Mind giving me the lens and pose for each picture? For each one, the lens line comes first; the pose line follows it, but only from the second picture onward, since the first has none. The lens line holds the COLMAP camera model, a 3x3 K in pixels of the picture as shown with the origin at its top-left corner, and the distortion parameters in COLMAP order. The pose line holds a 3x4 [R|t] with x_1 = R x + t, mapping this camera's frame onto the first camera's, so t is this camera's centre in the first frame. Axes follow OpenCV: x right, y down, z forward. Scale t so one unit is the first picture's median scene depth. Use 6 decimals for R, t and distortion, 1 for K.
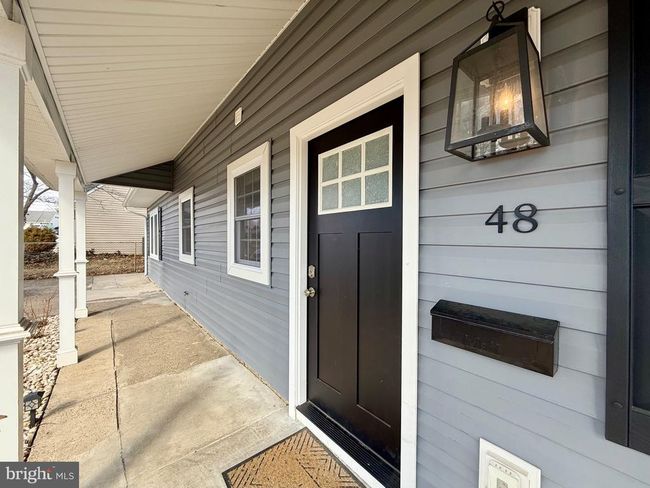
lens RADIAL K [[264.7, 0, 325.4], [0, 264.7, 239.2], [0, 0, 1]] dist [-0.001142, -0.000113]
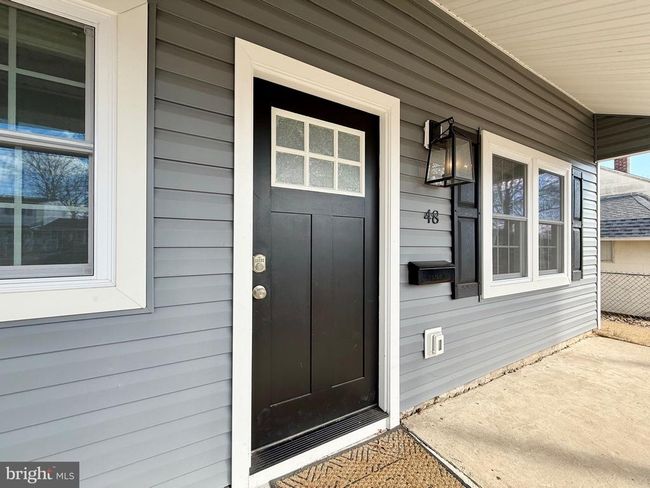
lens RADIAL K [[264.7, 0, 325.4], [0, 264.7, 239.2], [0, 0, 1]] dist [-0.001142, -0.000113]
pose [[0.173393, 0.015607, 0.984729, -0.878057], [-0.008618, 0.999860, -0.014329, 0.081182], [-0.984815, -0.006002, 0.173503, 0.853753]]
